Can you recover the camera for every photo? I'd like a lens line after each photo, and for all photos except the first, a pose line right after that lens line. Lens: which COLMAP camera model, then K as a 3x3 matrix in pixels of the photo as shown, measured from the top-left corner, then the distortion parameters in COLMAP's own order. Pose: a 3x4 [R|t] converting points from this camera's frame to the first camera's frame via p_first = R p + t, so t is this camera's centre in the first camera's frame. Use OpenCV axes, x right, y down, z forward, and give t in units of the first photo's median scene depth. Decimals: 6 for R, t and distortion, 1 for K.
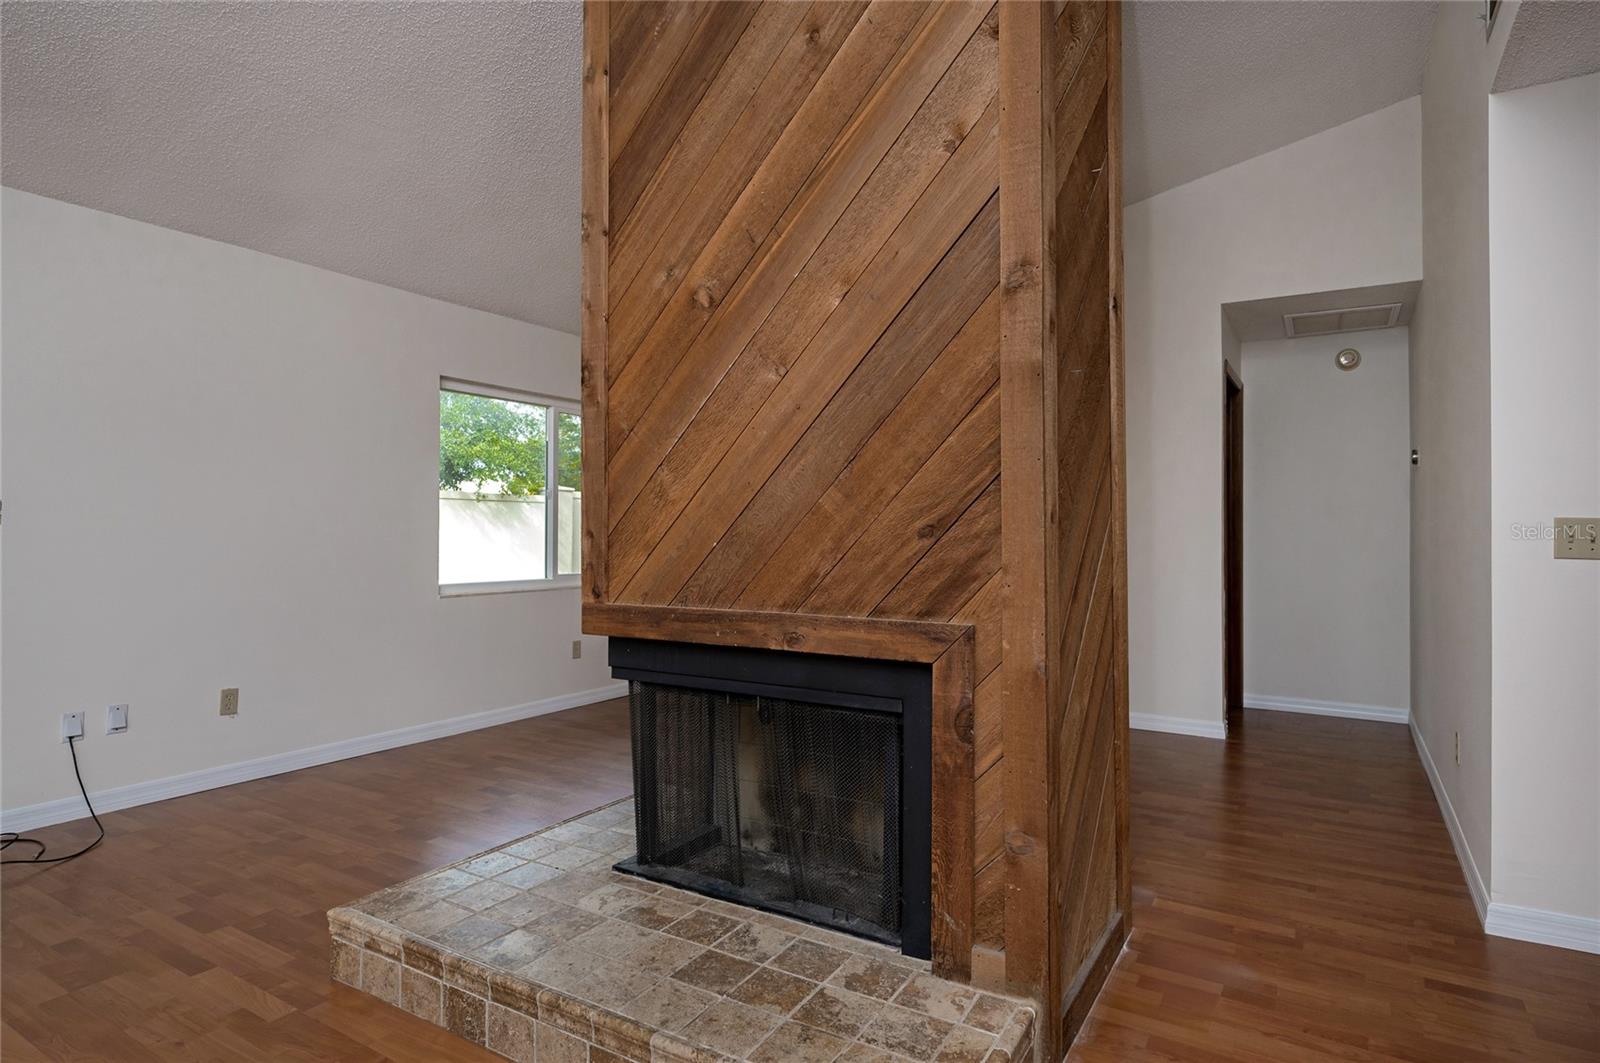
lens RADIAL K [[870.4, 0, 800.0], [0, 870.4, 531.5], [0, 0, 1]] dist [0.002045, -0.000327]
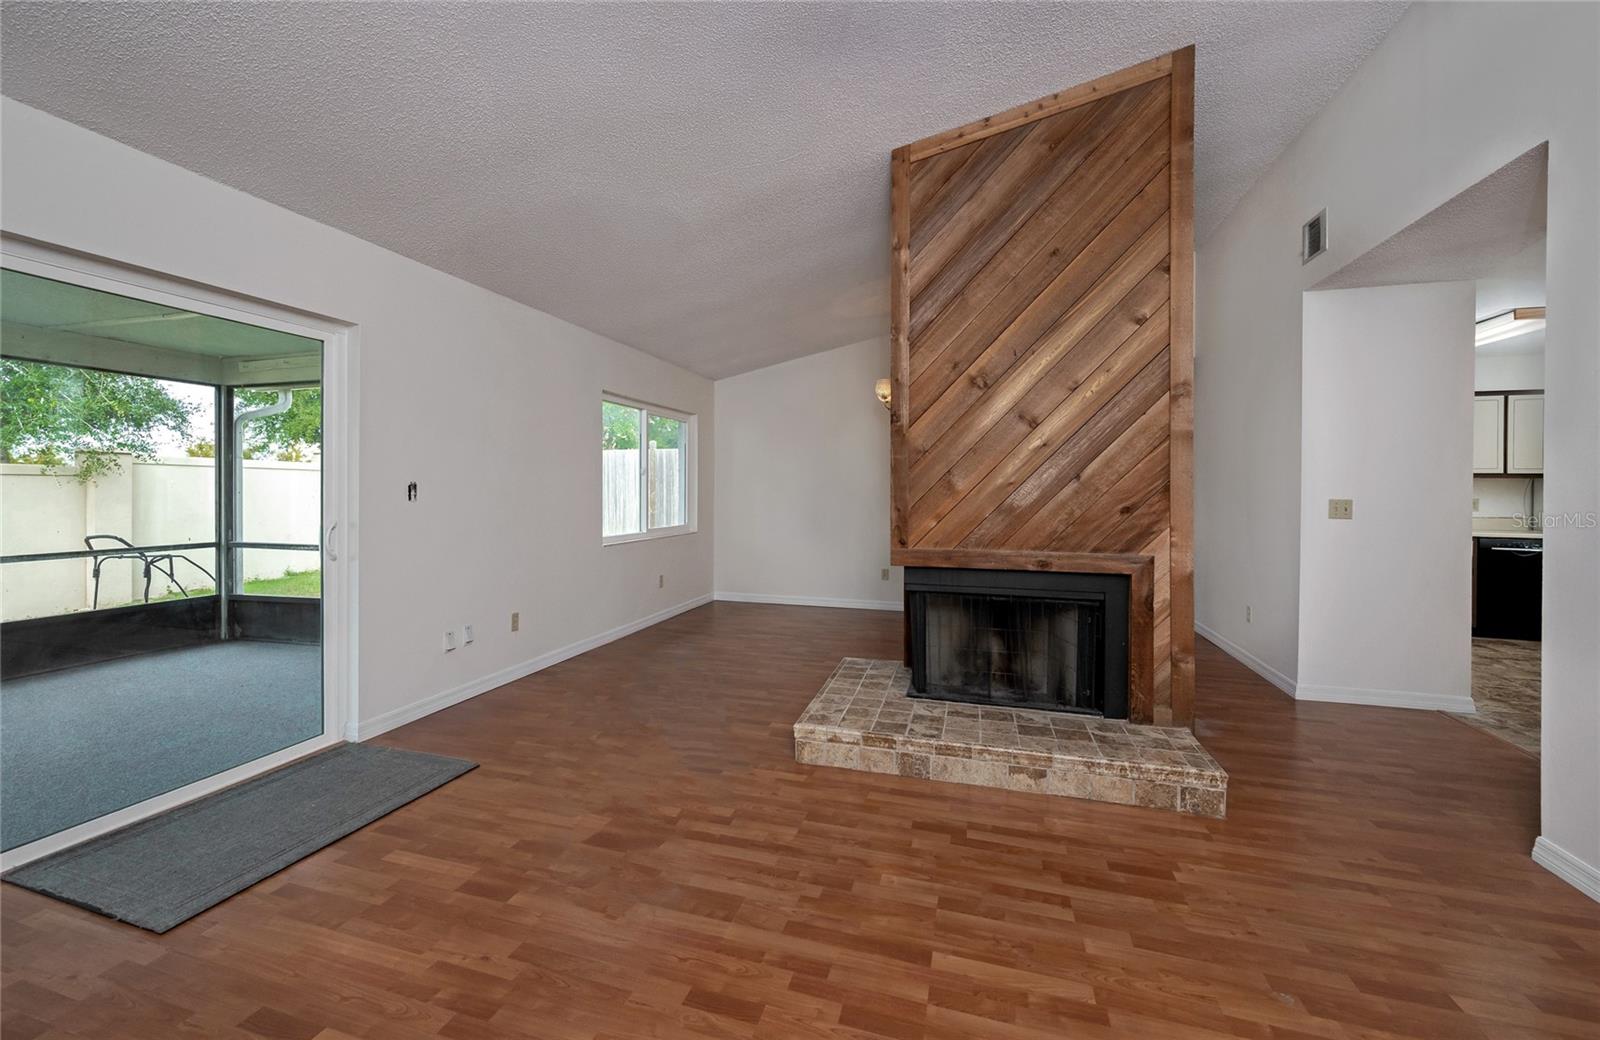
lens RADIAL K [[665.8, 0, 797.7], [0, 665.8, 505.6], [0, 0, 1]] dist [0.012432, 0.000011]
pose [[0.971852, -0.003263, 0.235571, -0.925611], [-0.002537, 0.999701, 0.024312, -0.044937], [-0.235580, -0.024226, 0.971553, -0.326163]]
